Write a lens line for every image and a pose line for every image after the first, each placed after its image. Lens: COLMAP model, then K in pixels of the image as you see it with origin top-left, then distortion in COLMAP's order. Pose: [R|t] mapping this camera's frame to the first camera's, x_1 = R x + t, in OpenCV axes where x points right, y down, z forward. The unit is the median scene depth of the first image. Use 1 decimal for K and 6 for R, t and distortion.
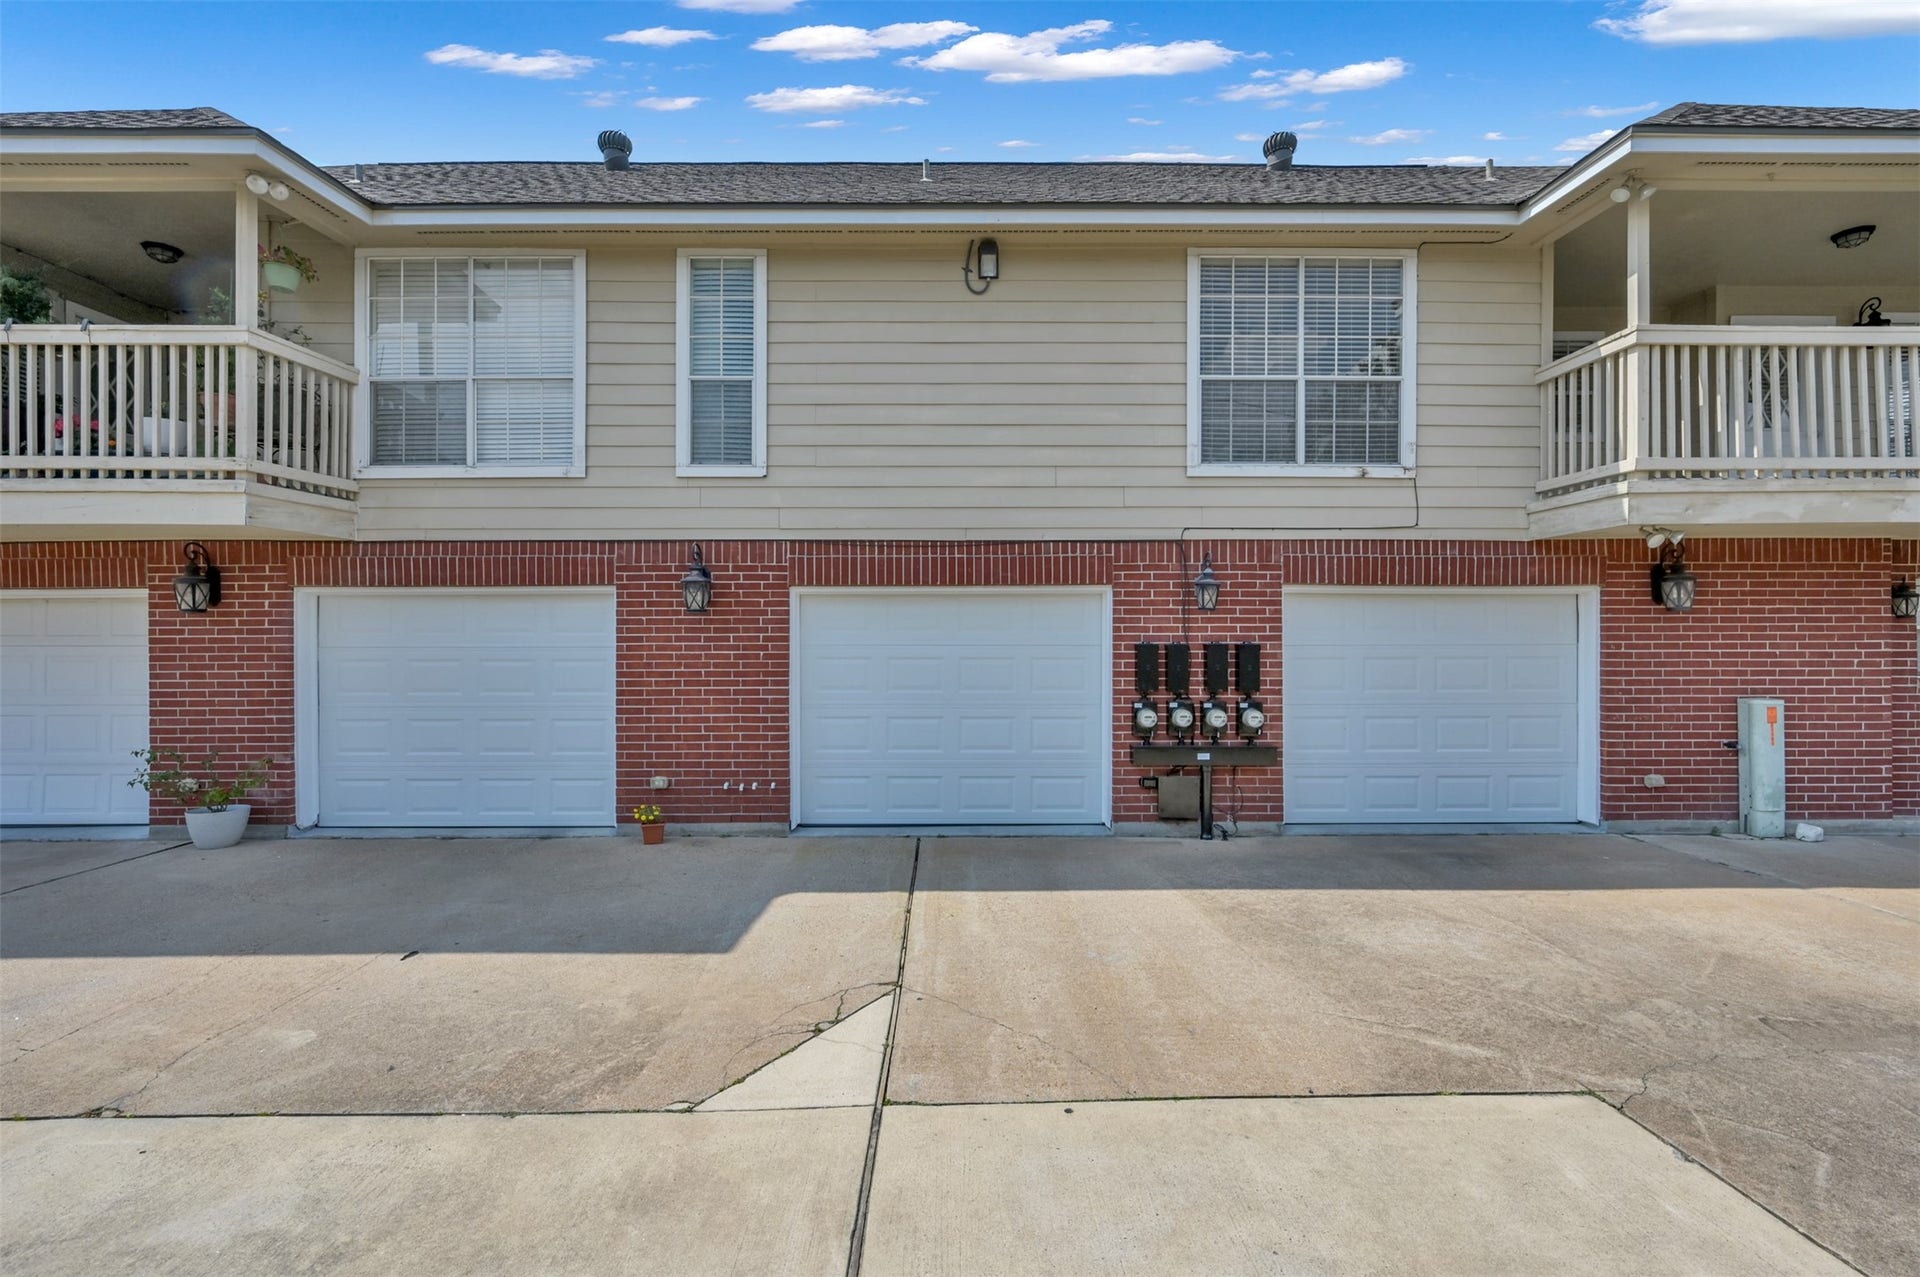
lens RADIAL K [[683.7, 0, 960.0], [0, 683.7, 638.5], [0, 0, 1]] dist [0.000138, 0.000056]
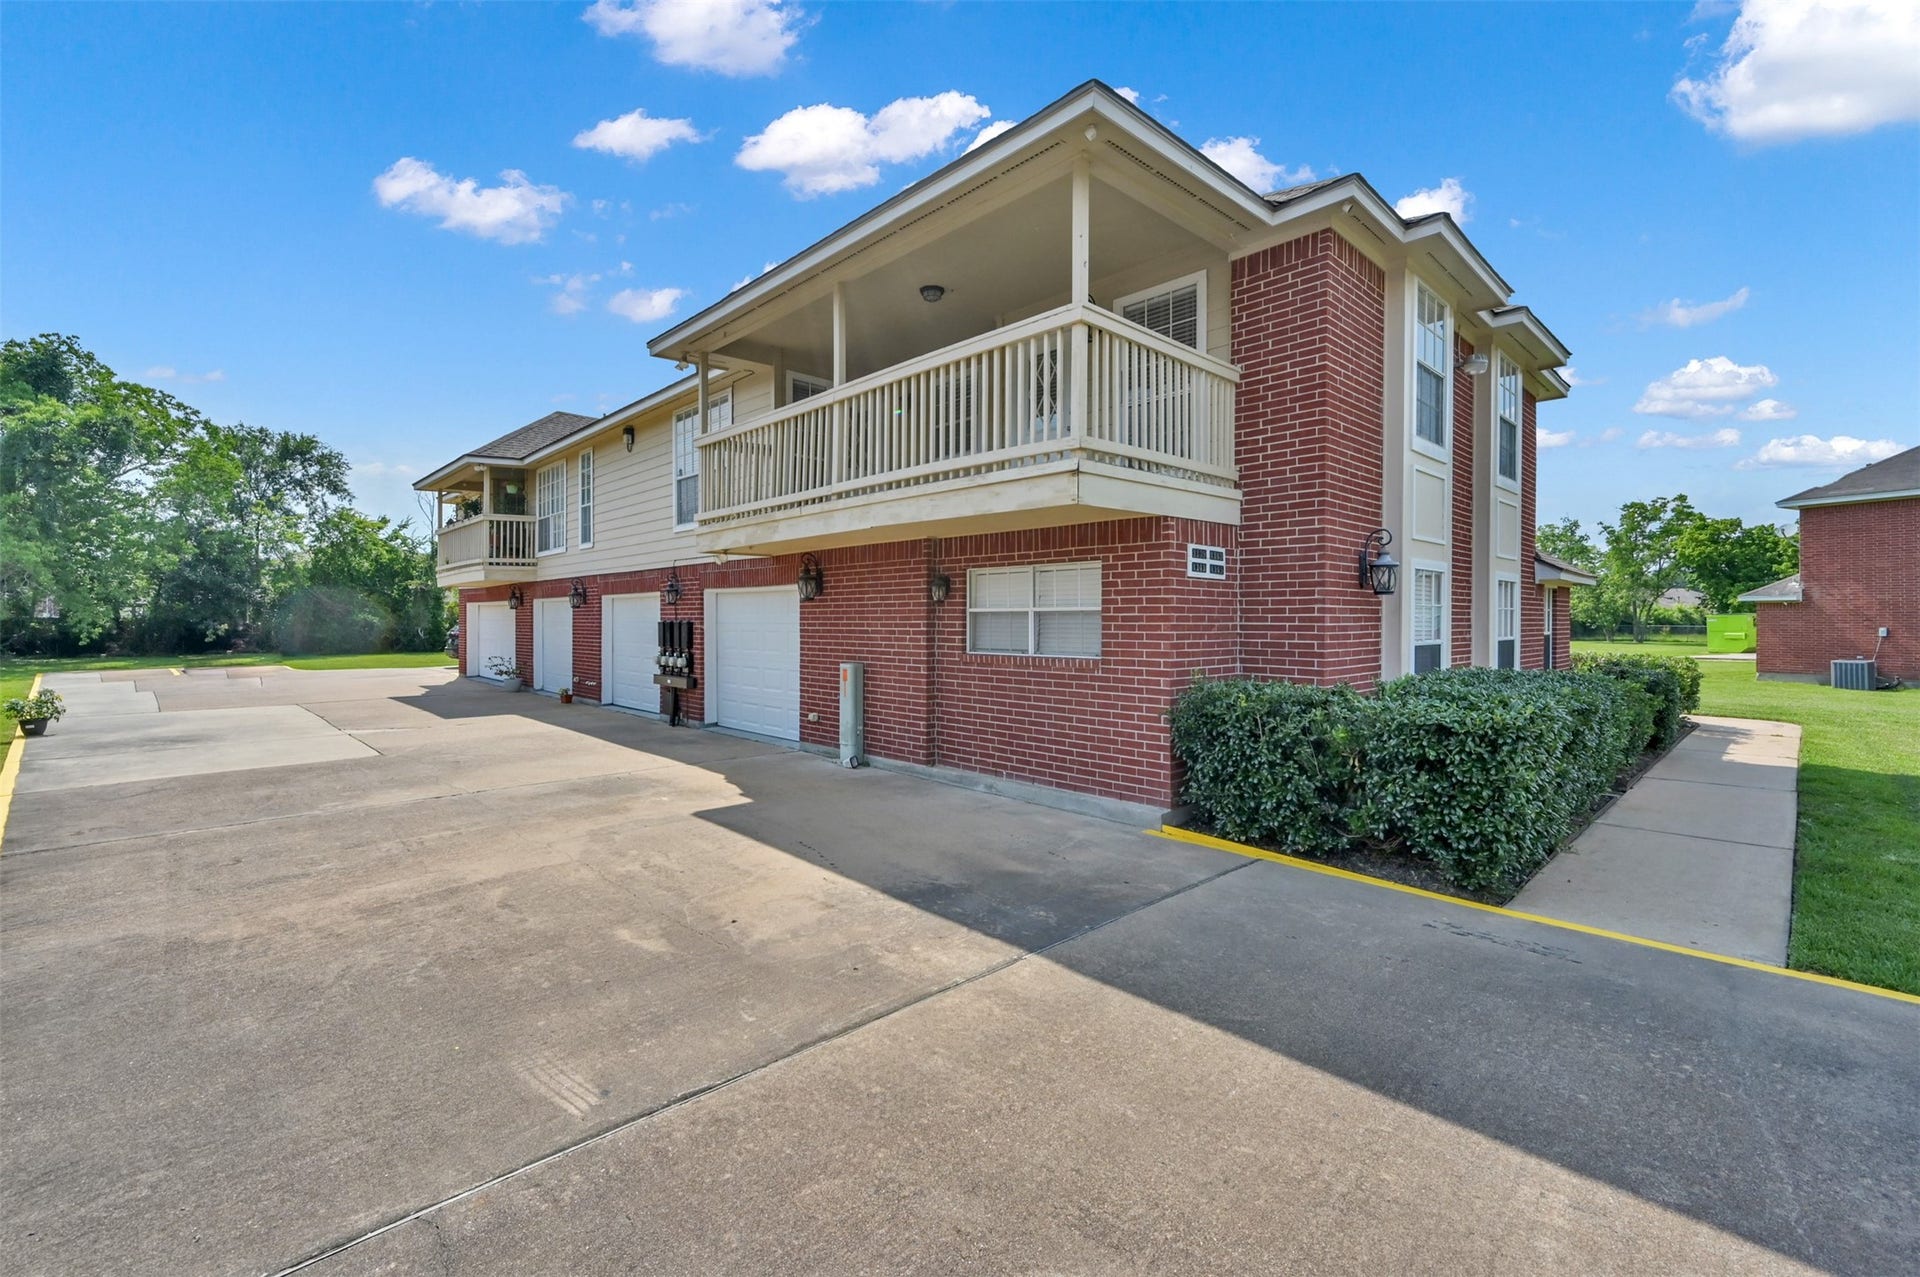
lens RADIAL K [[802.9, 0, 967.7], [0, 802.9, 628.0], [0, 0, 1]] dist [-0.000161, 0.000068]
pose [[0.694398, 0.010564, -0.719514, 2.454980], [0.000050, 0.999892, 0.014729, -0.007325], [0.719591, -0.010264, 0.694322, 0.044244]]
